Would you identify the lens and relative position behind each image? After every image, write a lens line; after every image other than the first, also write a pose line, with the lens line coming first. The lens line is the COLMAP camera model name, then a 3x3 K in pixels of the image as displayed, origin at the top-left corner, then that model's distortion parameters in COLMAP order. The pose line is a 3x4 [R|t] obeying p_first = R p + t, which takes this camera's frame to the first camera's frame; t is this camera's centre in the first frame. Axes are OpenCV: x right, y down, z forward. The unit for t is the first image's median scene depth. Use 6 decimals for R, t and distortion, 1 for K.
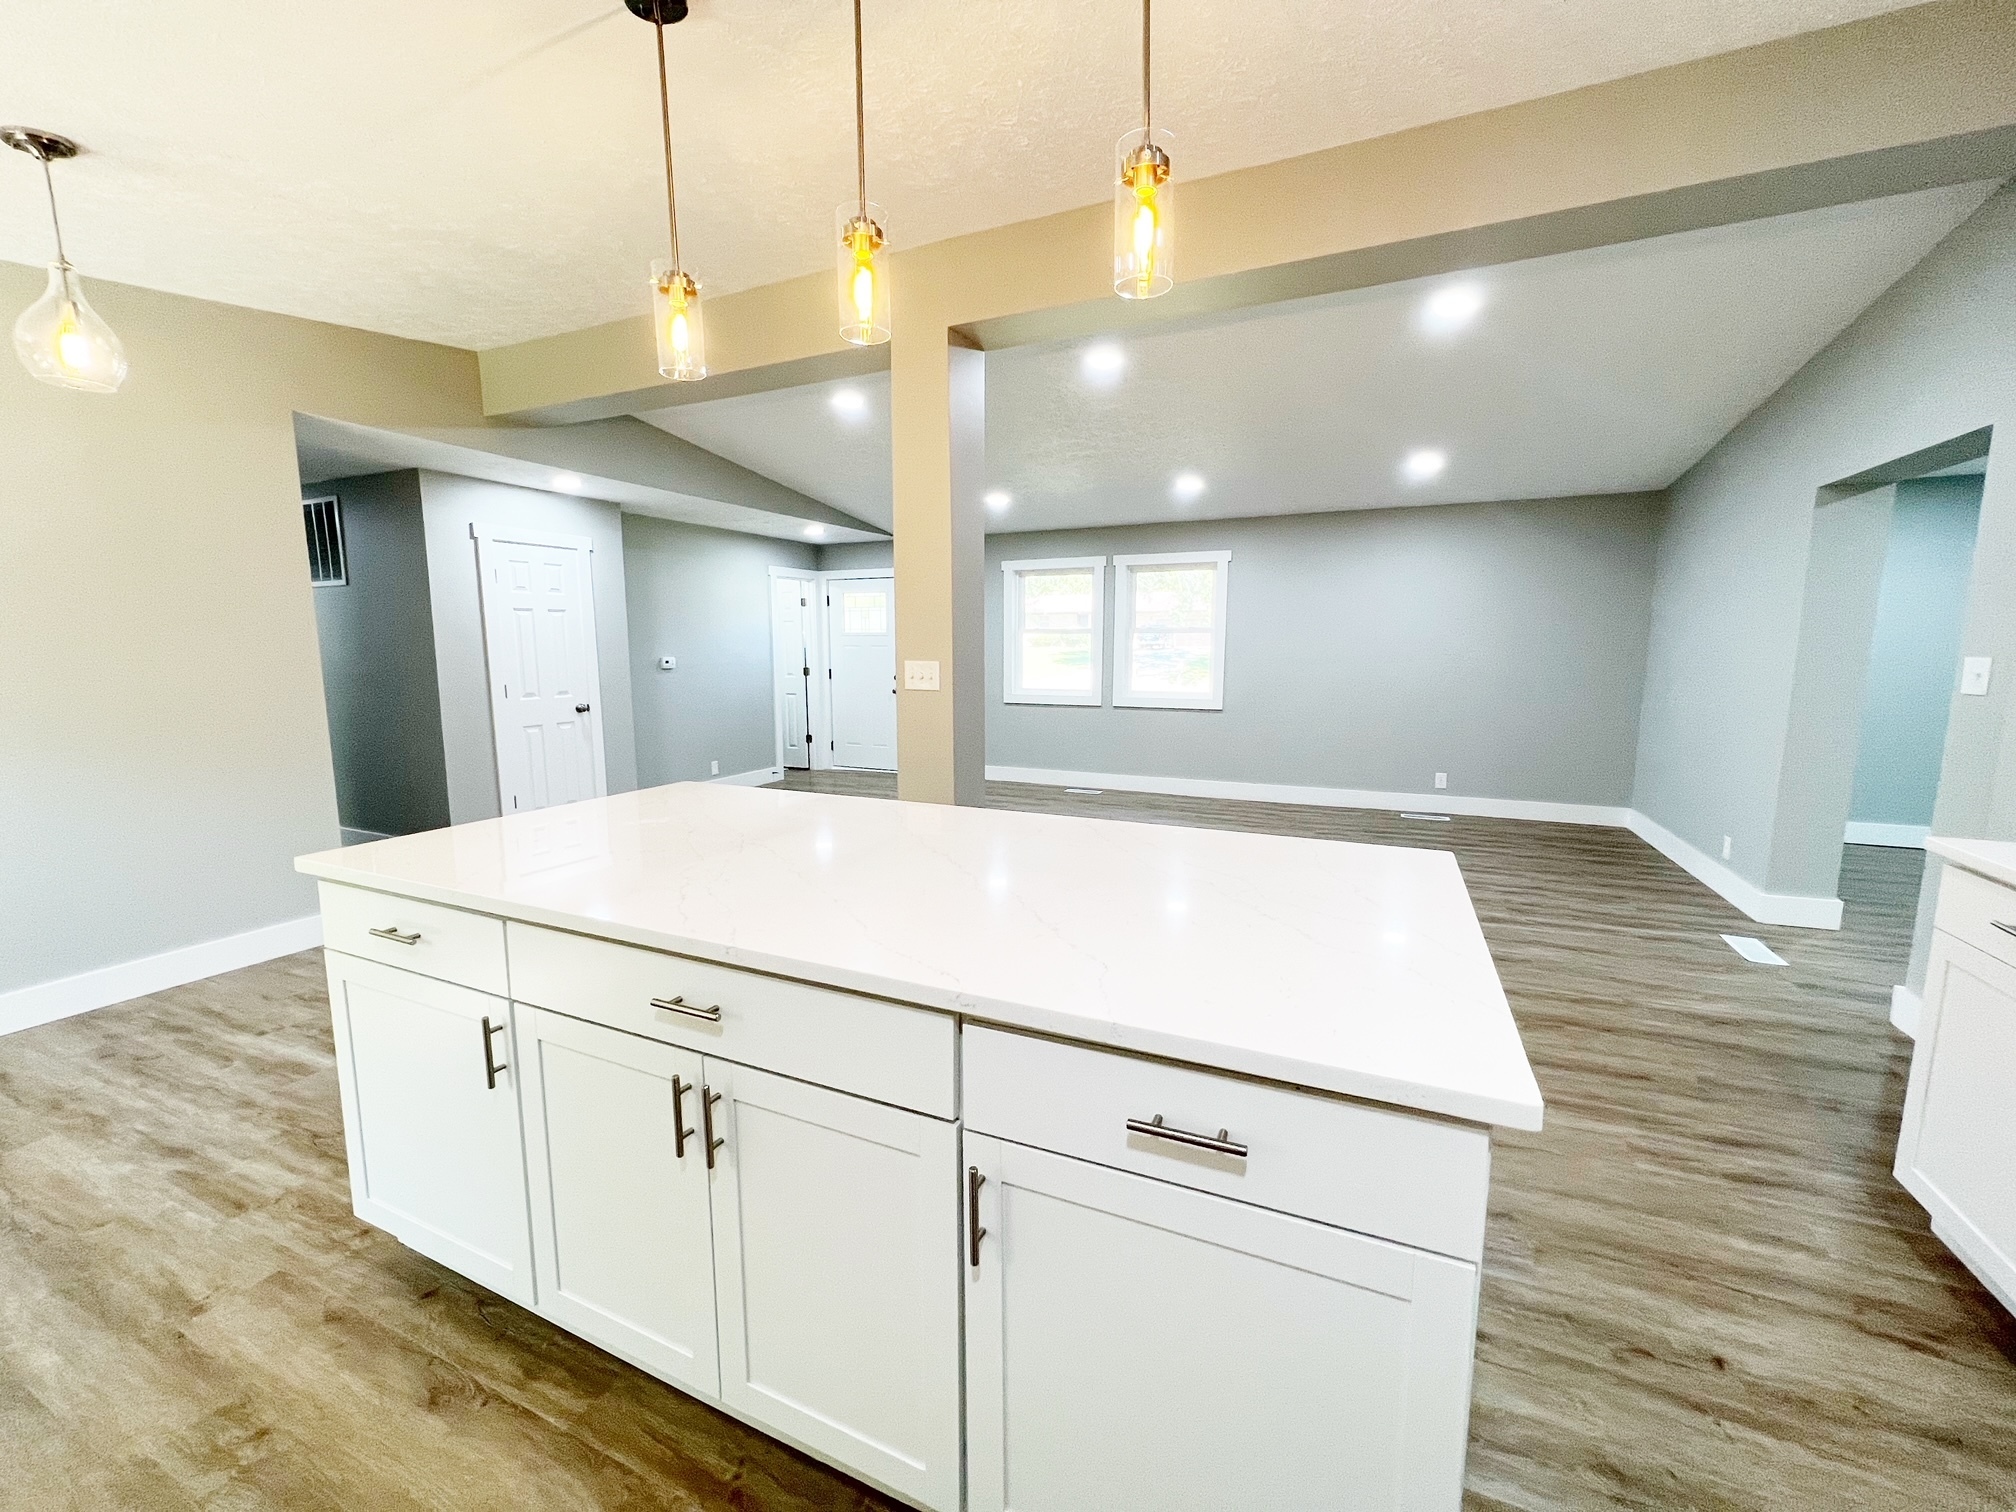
lens RADIAL K [[806.7, 0, 1008.3], [0, 806.7, 752.3], [0, 0, 1]] dist [0.000918, 0.000067]
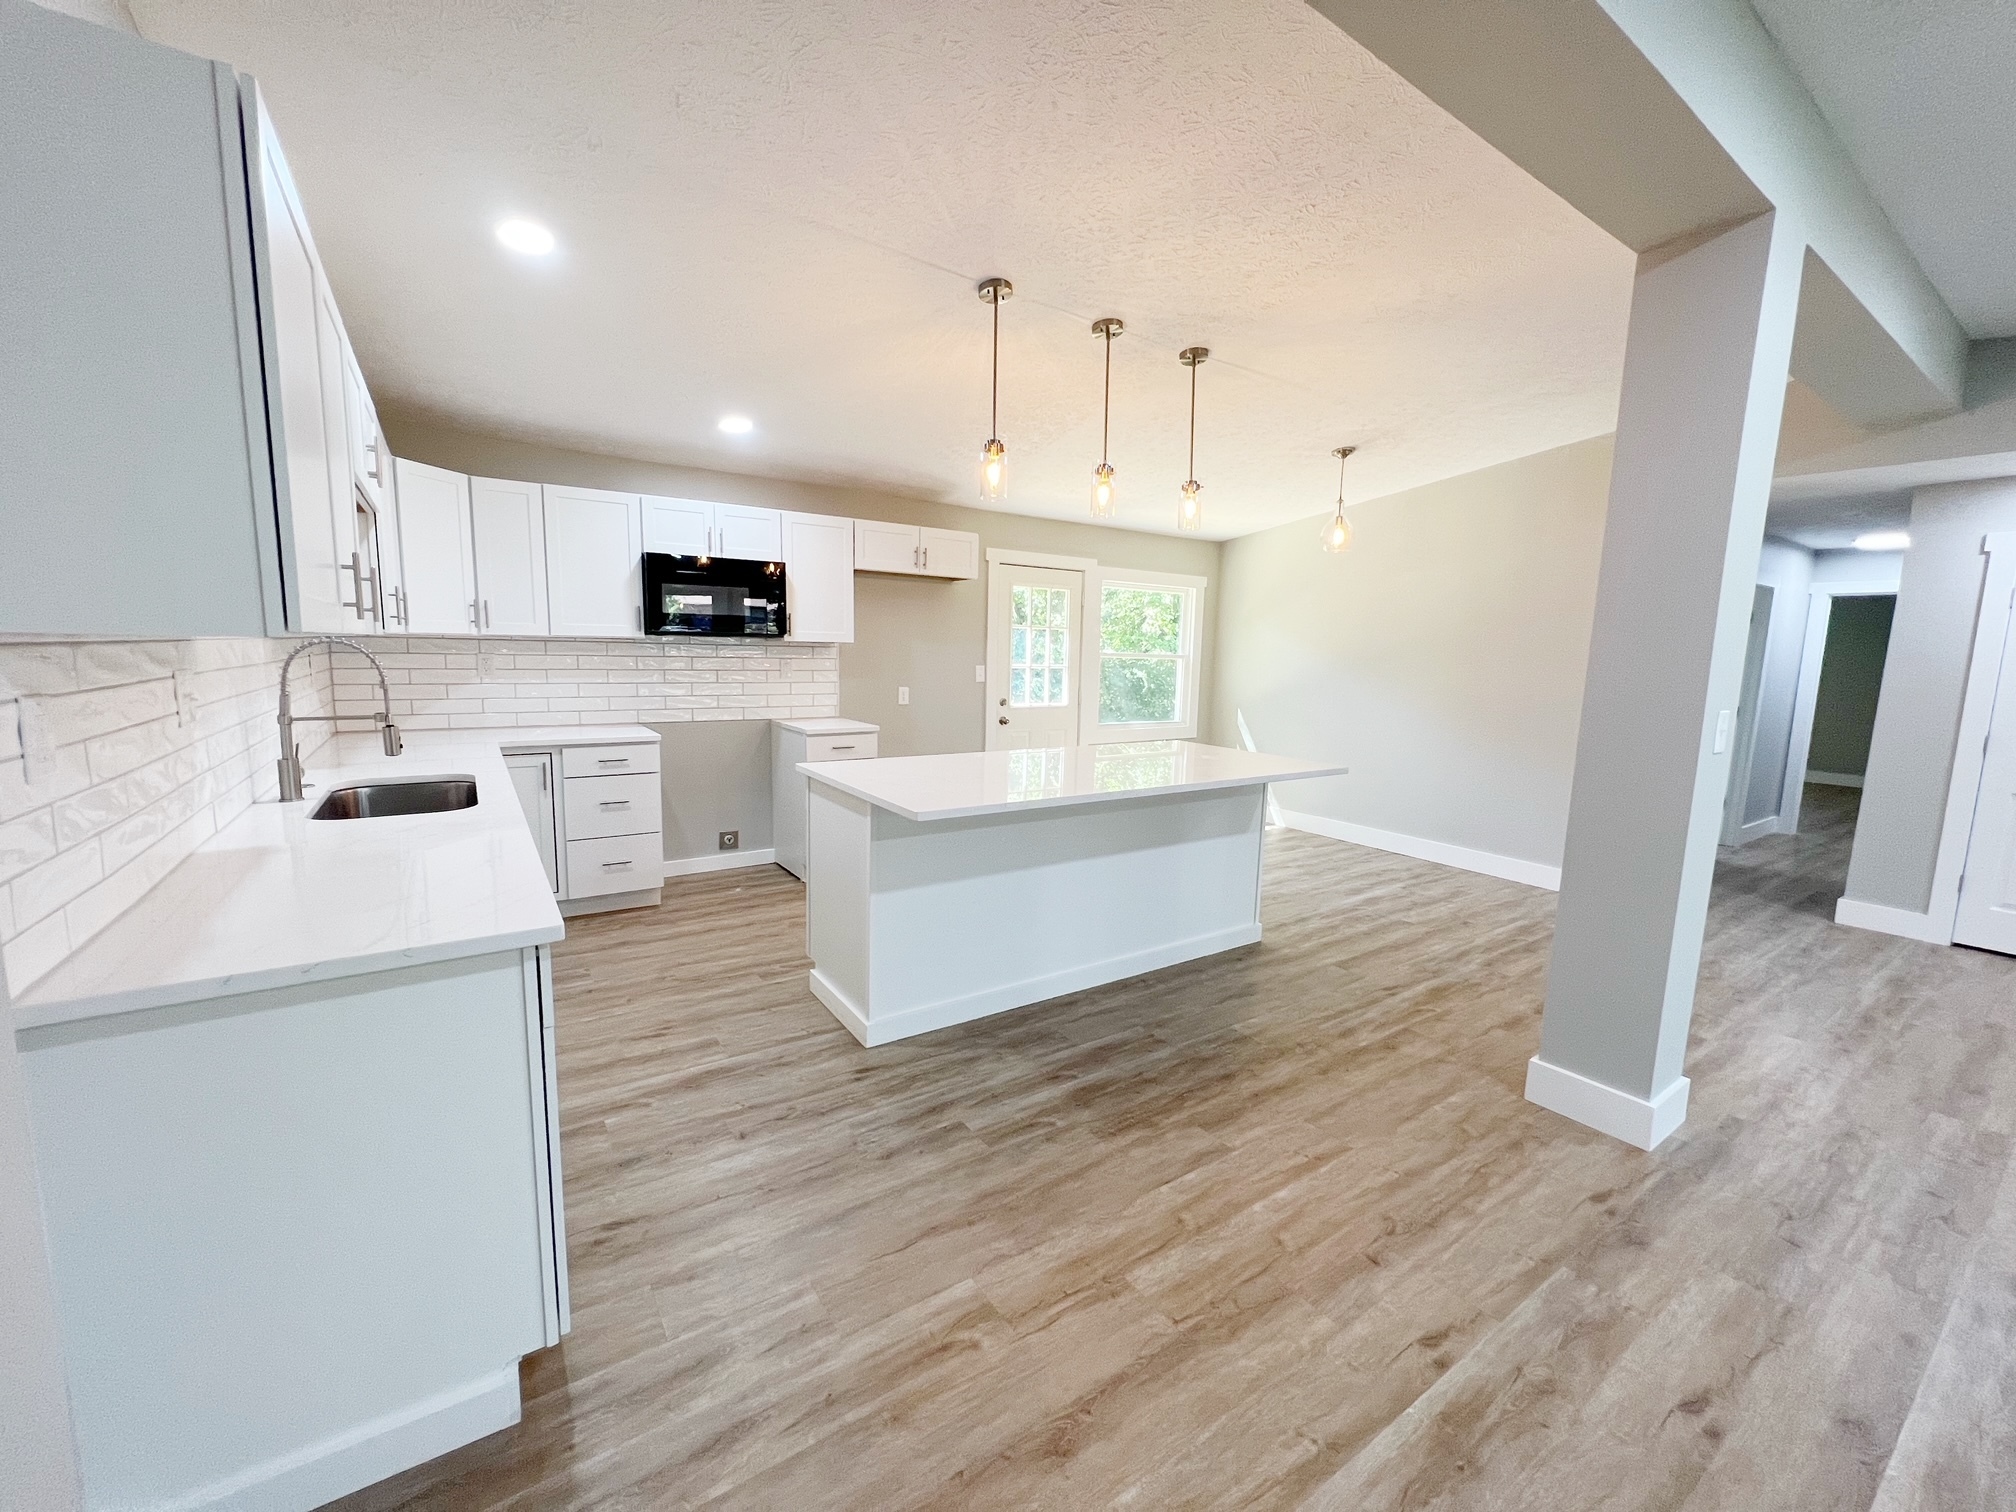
lens RADIAL K [[811.2, 0, 1009.8], [0, 811.2, 757.6], [0, 0, 1]] dist [-0.001725, -0.000316]
pose [[-0.521662, 0.101911, -0.847044, 1.248357], [-0.139606, 0.969261, 0.202593, -0.207533], [0.841653, 0.223937, -0.491399, 1.369168]]
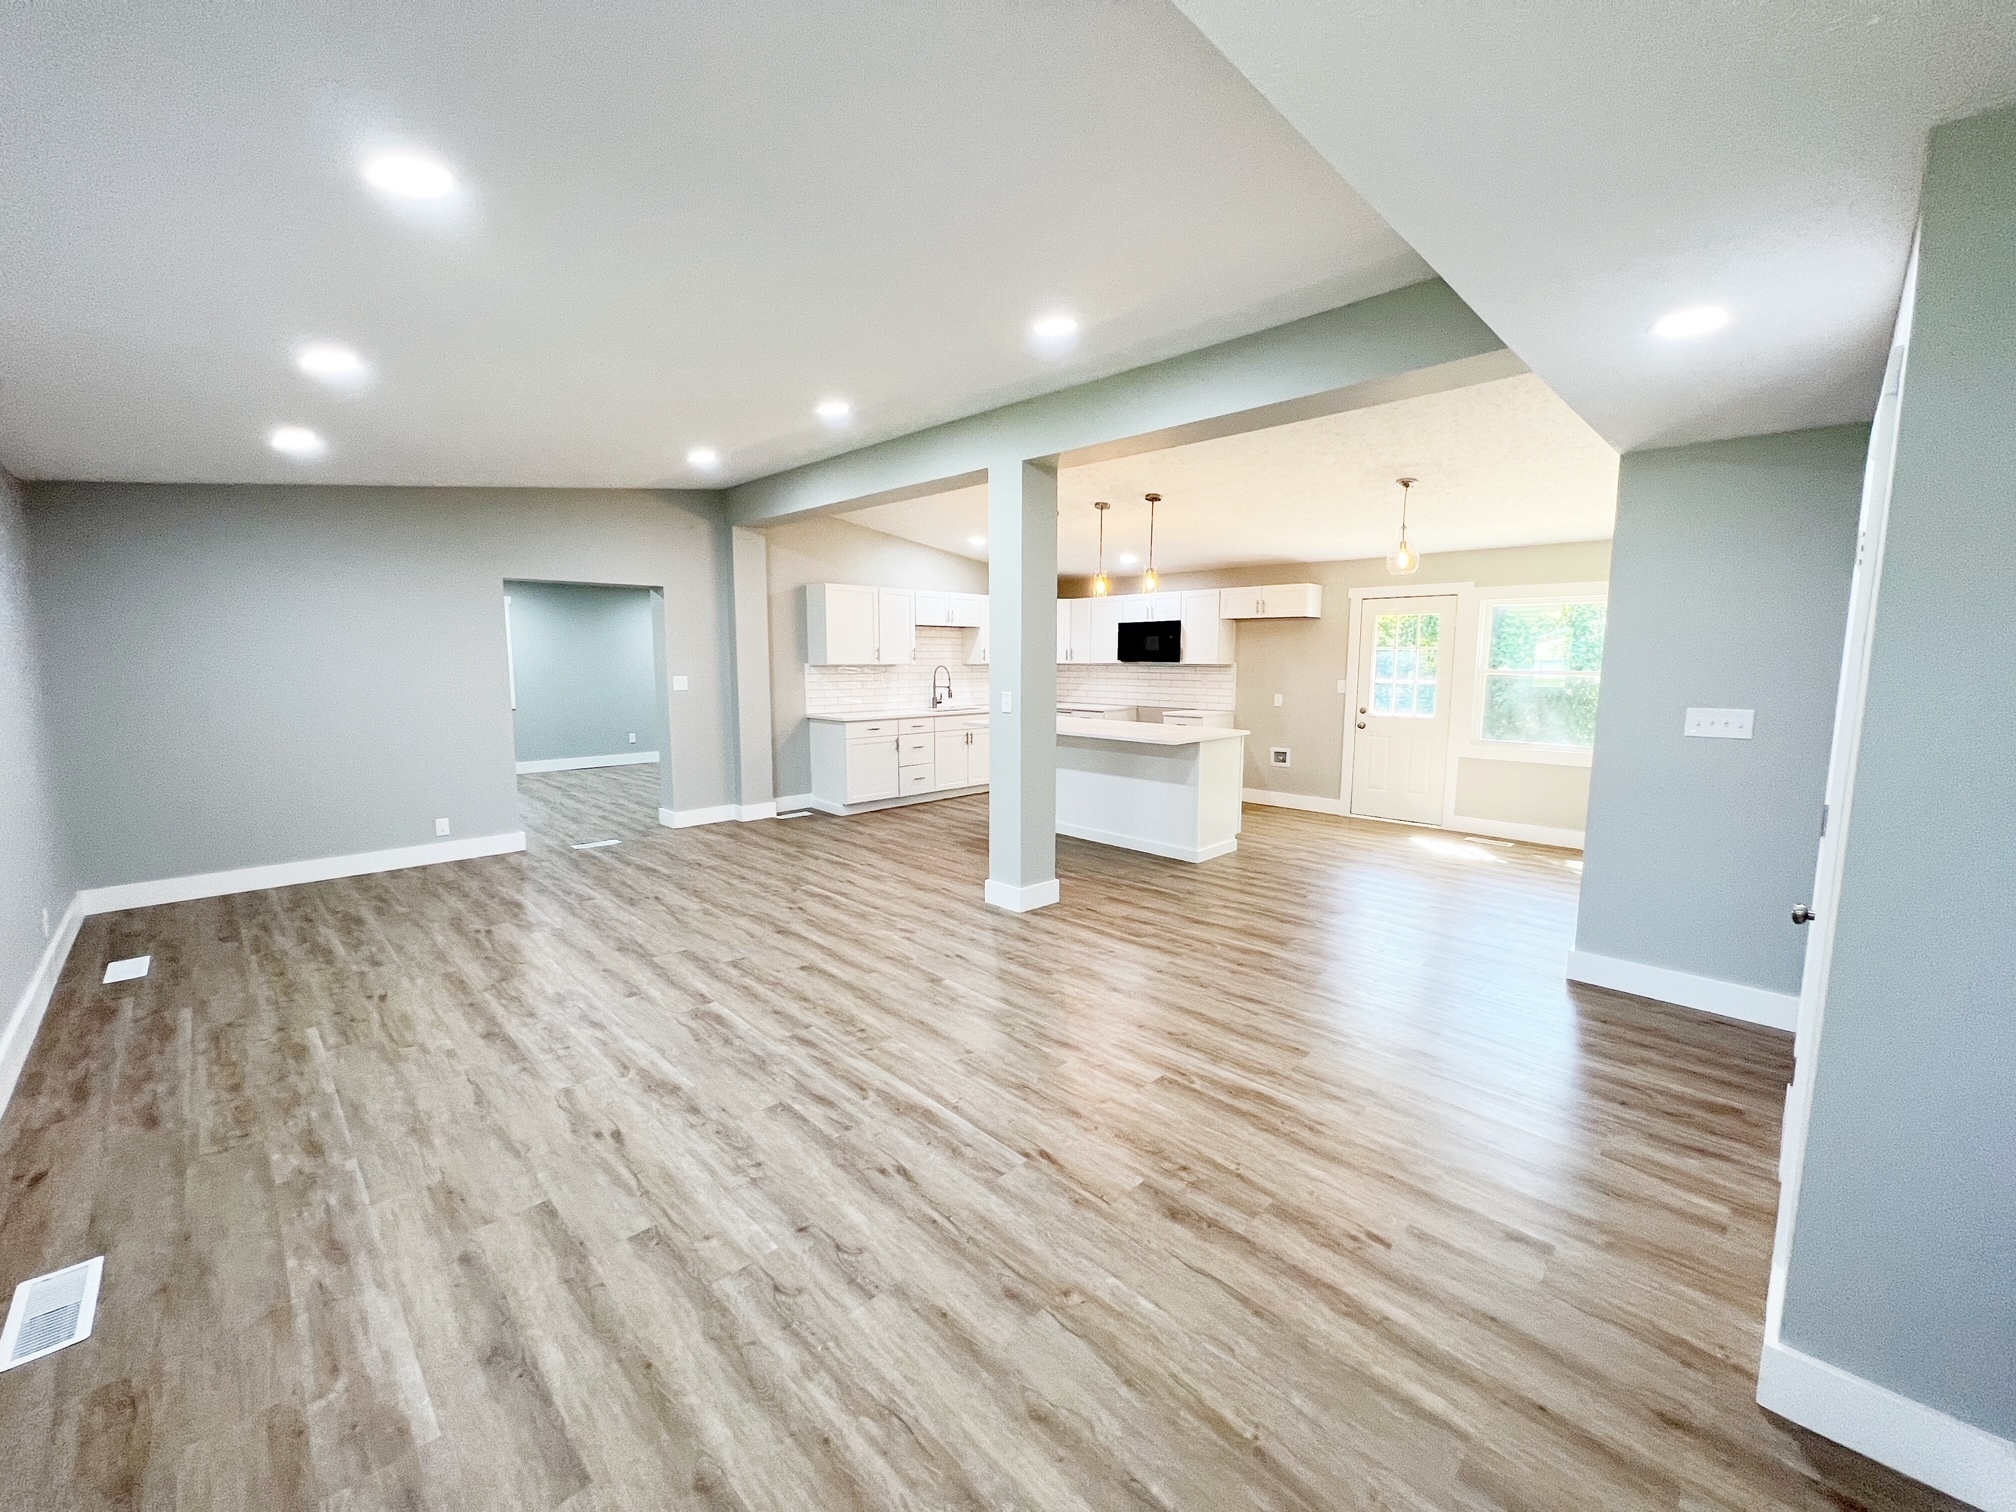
lens RADIAL K [[811.2, 0, 988.4], [0, 811.2, 756.6], [0, 0, 1]] dist [-0.001725, -0.000316]
pose [[-0.926734, -0.051541, 0.372167, -0.950982], [0.045079, 0.968138, 0.246328, -0.554322], [-0.373005, 0.245057, -0.894882, 3.658443]]
